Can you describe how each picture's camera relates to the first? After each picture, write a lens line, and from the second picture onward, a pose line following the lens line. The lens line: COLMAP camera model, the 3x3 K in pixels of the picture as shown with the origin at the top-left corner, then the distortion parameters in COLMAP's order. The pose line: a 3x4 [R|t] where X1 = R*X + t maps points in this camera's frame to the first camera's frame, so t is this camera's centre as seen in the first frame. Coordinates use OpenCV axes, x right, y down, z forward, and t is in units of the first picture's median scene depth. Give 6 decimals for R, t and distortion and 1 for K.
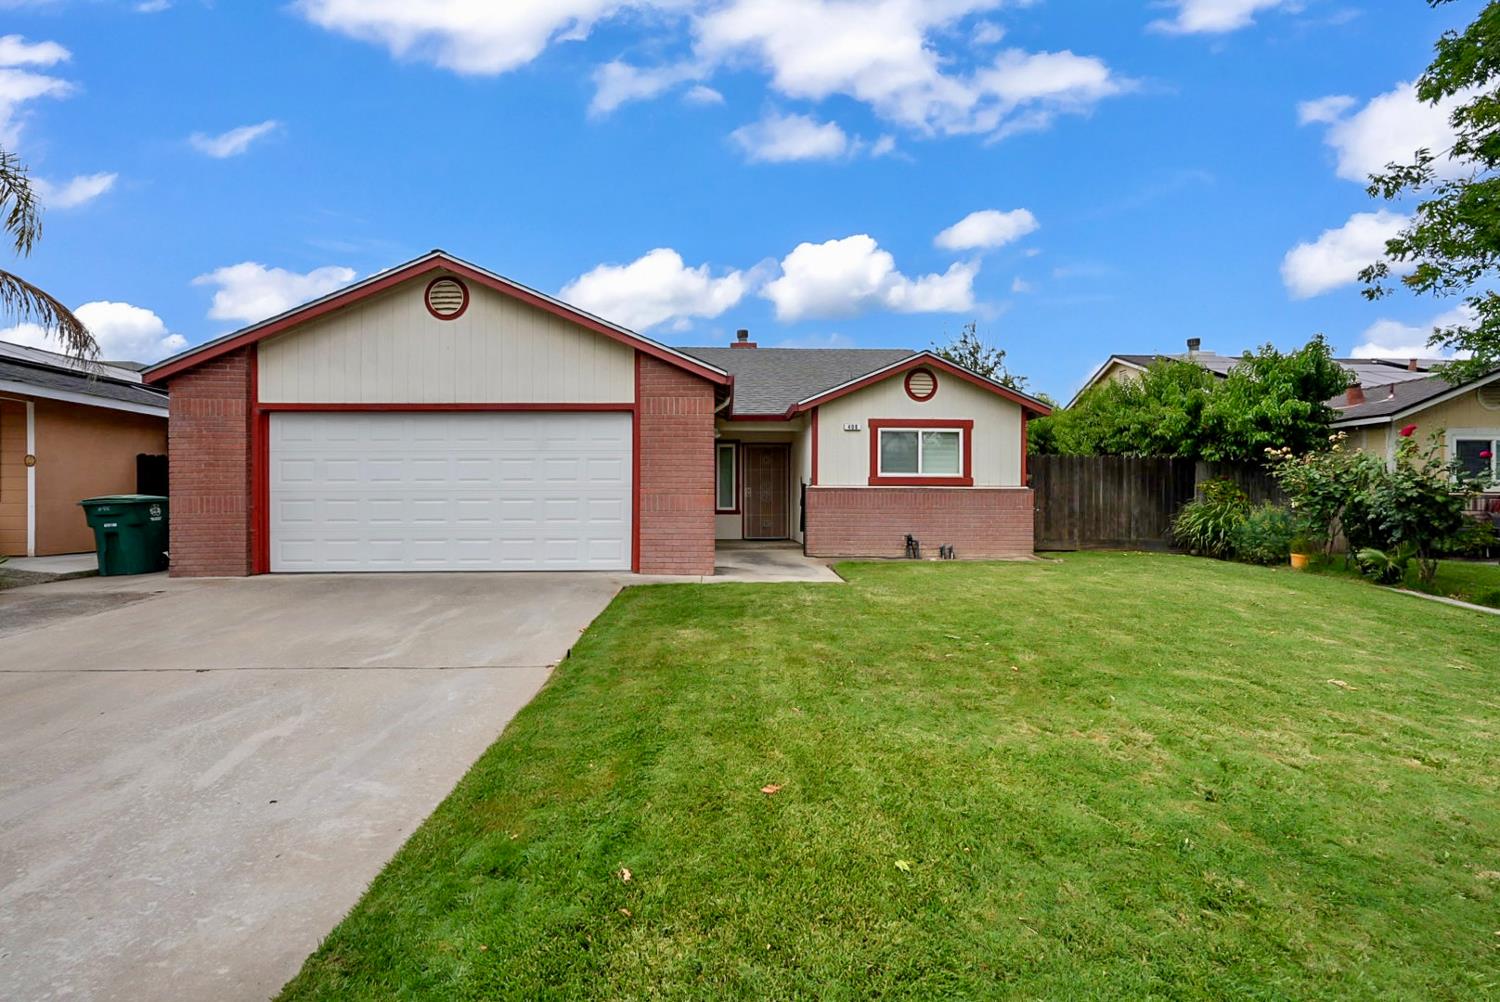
lens RADIAL K [[662.5, 0, 741.6], [0, 662.5, 502.8], [0, 0, 1]] dist [-0.003332, -0.000186]
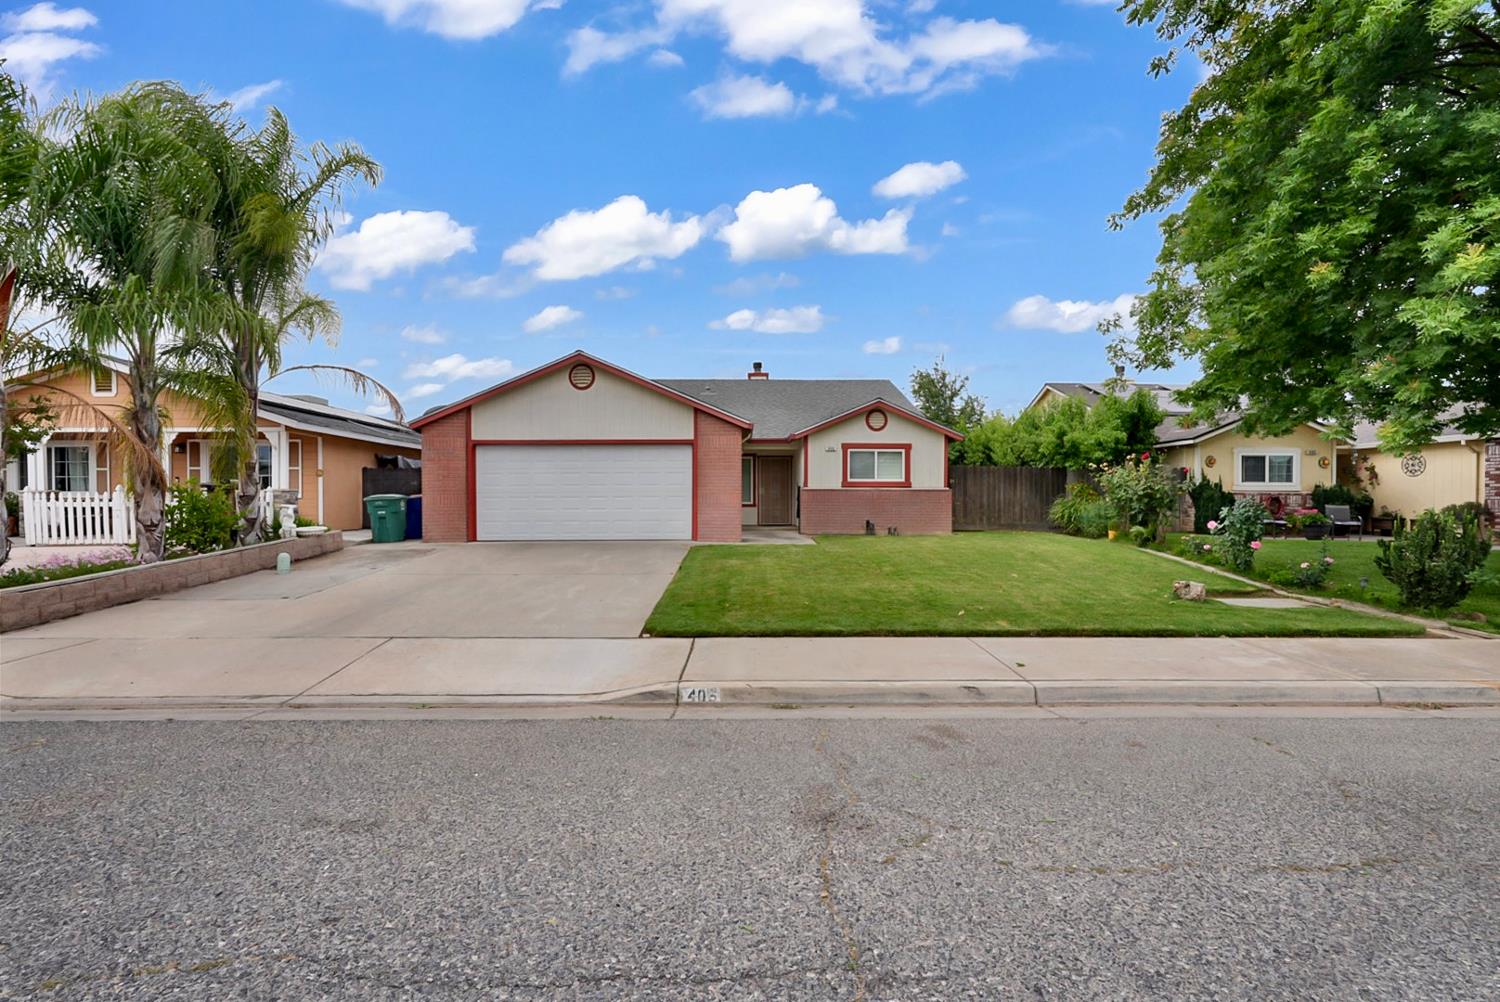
lens RADIAL K [[662.2, 0, 750.0], [0, 662.2, 501.0], [0, 0, 1]] dist [-0.001131, 0.000107]
pose [[0.999964, -0.000957, -0.008388, -0.004790], [0.000983, 0.999995, 0.003152, 0.000204], [0.008385, -0.003160, 0.999960, -0.514368]]
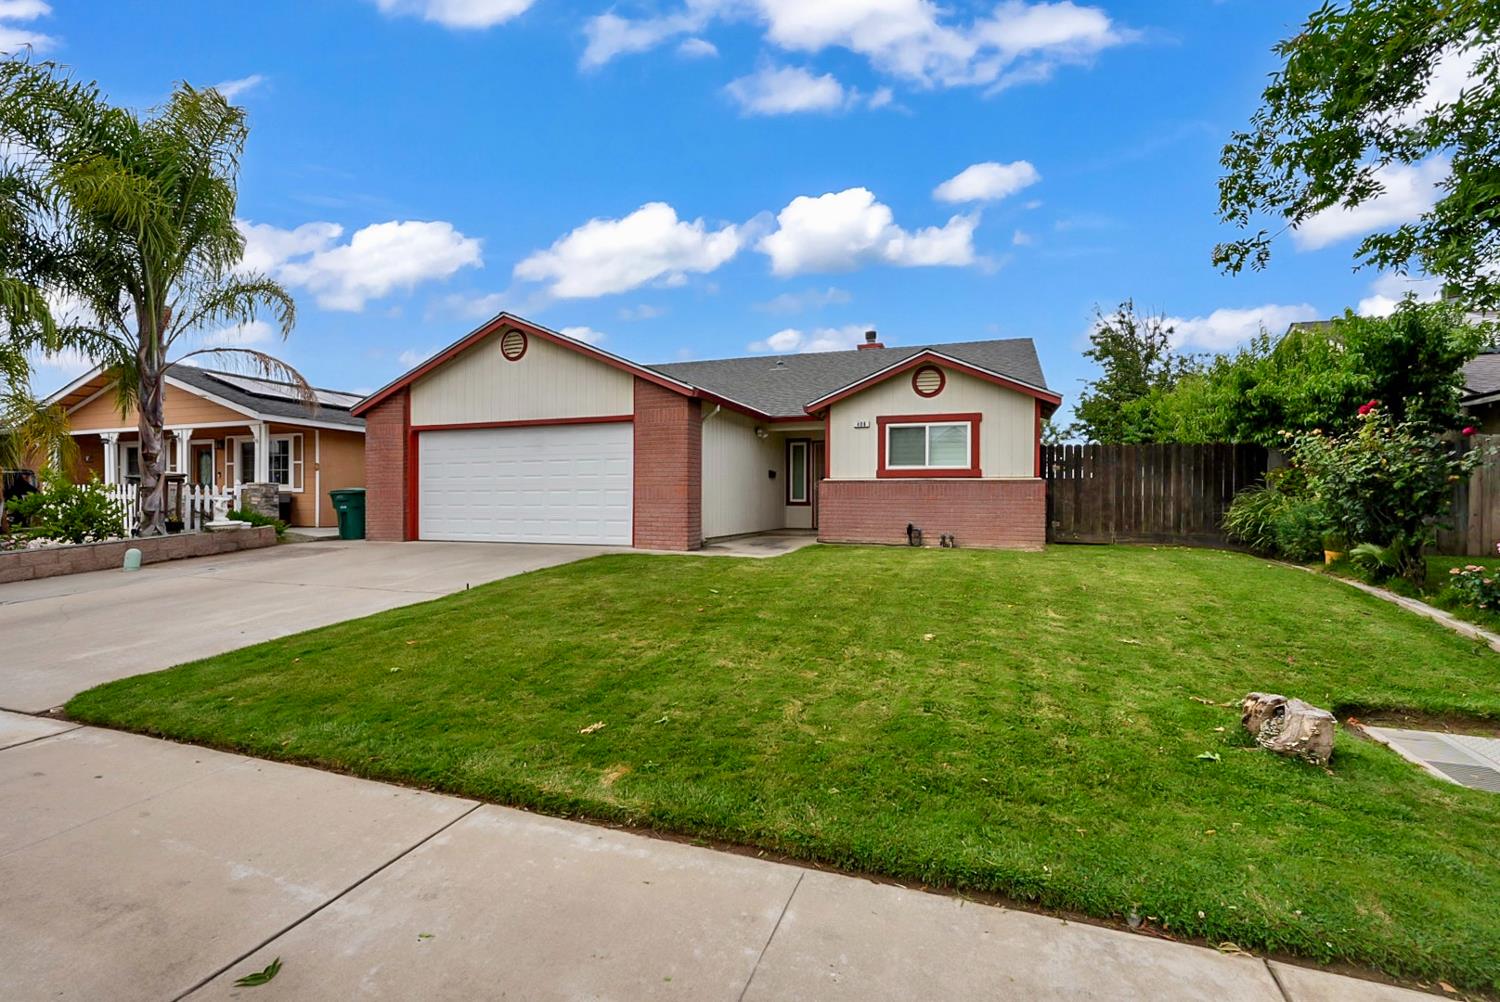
lens RADIAL K [[662.2, 0, 750.0], [0, 662.2, 501.0], [0, 0, 1]] dist [-0.001131, 0.000107]
pose [[0.931998, 0.002632, -0.362454, 0.392408], [-0.002354, 0.999996, 0.001210, 0.010774], [0.362456, -0.000275, 0.932001, -0.084652]]
